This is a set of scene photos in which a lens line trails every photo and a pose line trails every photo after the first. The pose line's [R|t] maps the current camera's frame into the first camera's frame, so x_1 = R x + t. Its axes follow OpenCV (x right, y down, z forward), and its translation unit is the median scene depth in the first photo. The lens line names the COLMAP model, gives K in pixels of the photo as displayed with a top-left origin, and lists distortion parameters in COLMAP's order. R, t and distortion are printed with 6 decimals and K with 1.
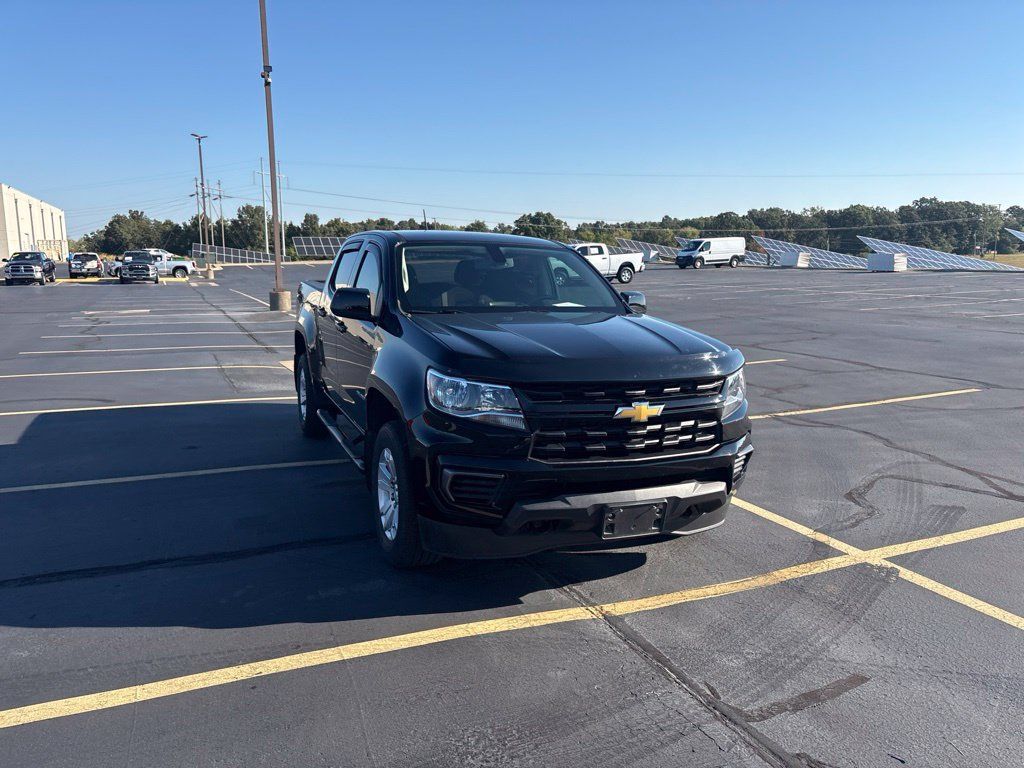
lens RADIAL K [[775.8, 0, 518.5], [0, 775.8, 383.4], [0, 0, 1]] dist [0.035063, -0.021365]
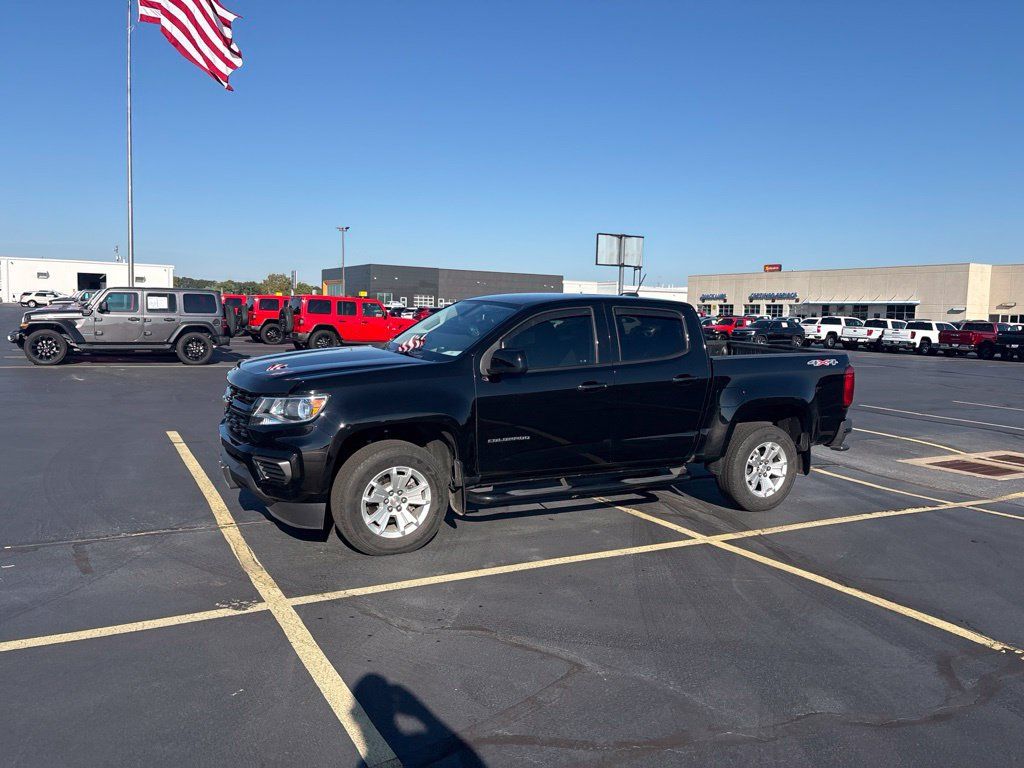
lens RADIAL K [[775.8, 0, 504.9], [0, 775.8, 357.6], [0, 0, 1]] dist [0.035063, -0.021365]
pose [[0.083505, 0.063490, -0.994483, 1.014892], [-0.191126, 0.980461, 0.046546, -0.133171], [0.978007, 0.186185, 0.094008, 0.797358]]
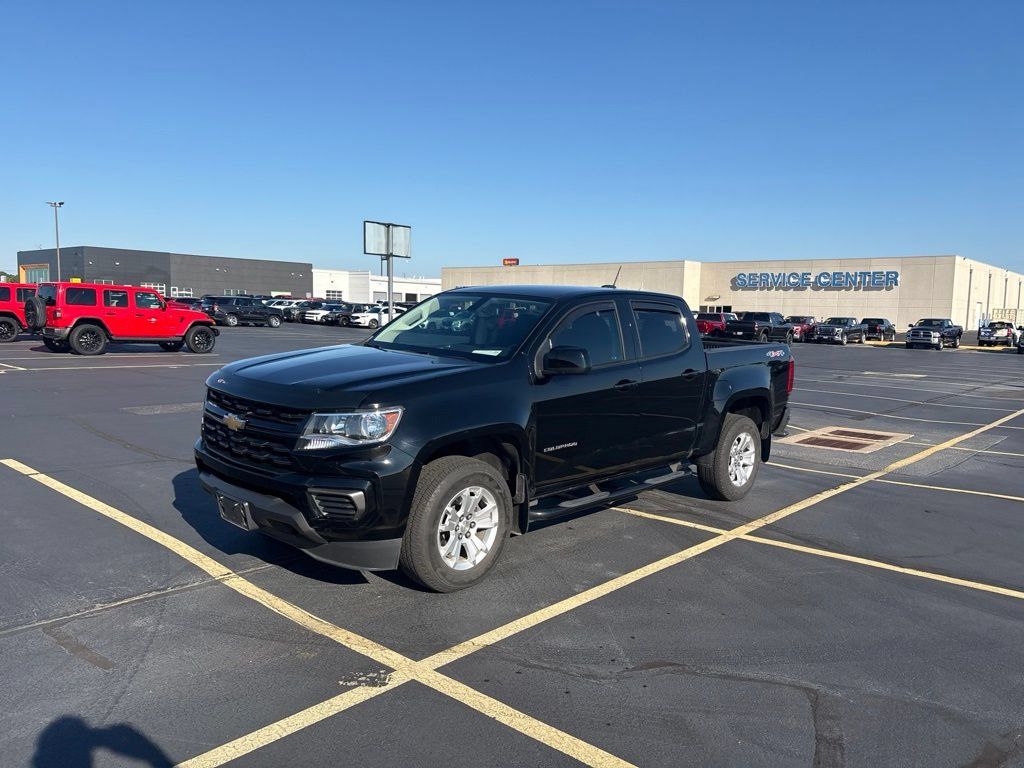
lens RADIAL K [[775.8, 0, 517.6], [0, 775.8, 383.4], [0, 0, 1]] dist [0.035063, -0.021365]
pose [[0.416585, 0.099234, -0.903664, 0.837562], [-0.177602, 0.983755, 0.026155, -0.077815], [0.891580, 0.149597, 0.427442, 0.497468]]
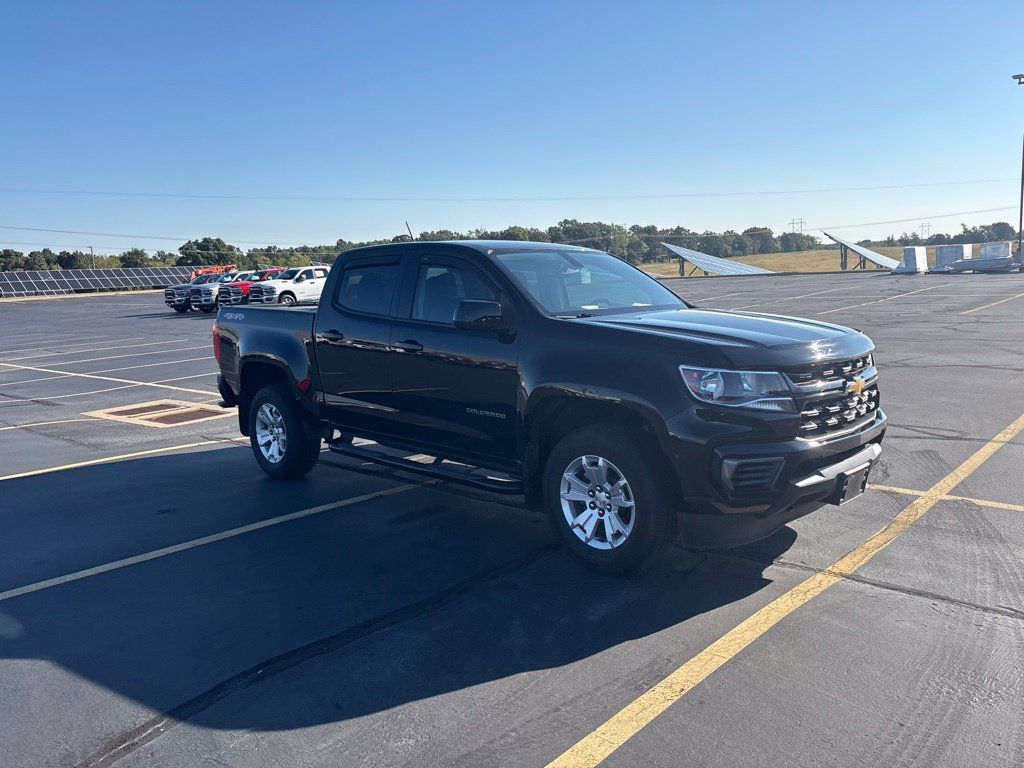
lens RADIAL K [[775.8, 0, 517.3], [0, 775.8, 373.9], [0, 0, 1]] dist [0.035063, -0.021365]
pose [[0.916520, -0.091997, 0.389265, -0.417896], [0.107936, 0.993972, -0.019222, -0.006499], [-0.385150, 0.059633, 0.920925, 0.090211]]
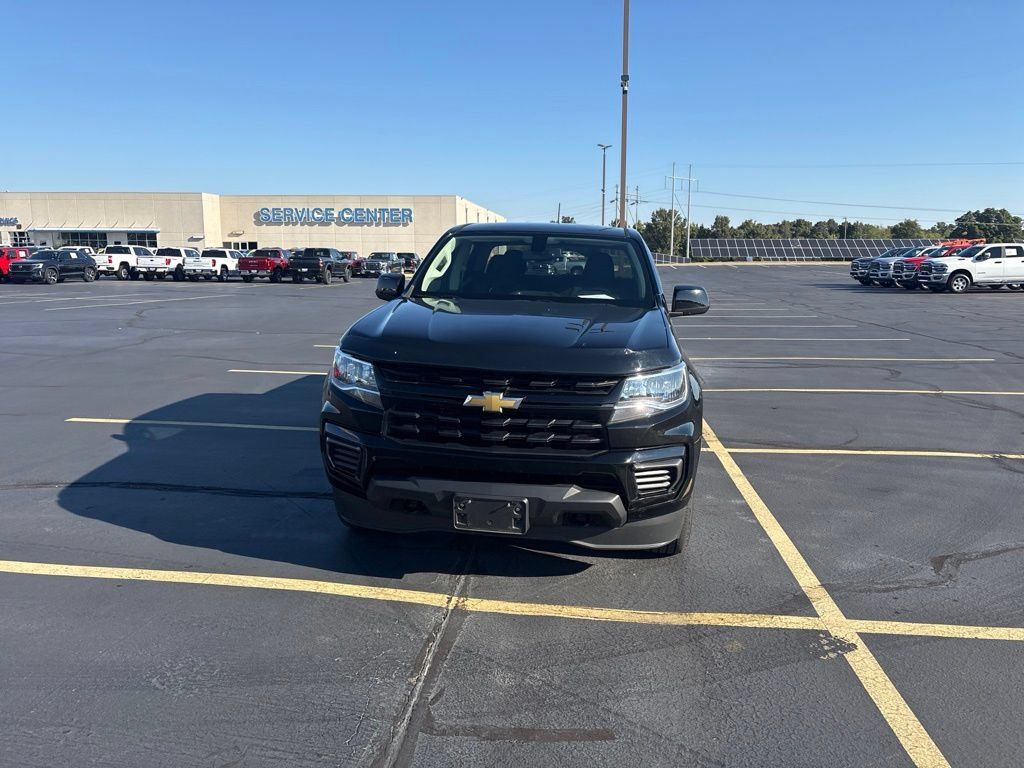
lens RADIAL K [[775.8, 0, 516.9], [0, 775.8, 375.1], [0, 0, 1]] dist [0.035063, -0.021365]
pose [[0.869090, 0.085128, -0.487274, 0.370520], [-0.091617, 0.995738, 0.010552, -0.005456], [0.486096, 0.035472, 0.873185, 0.102787]]
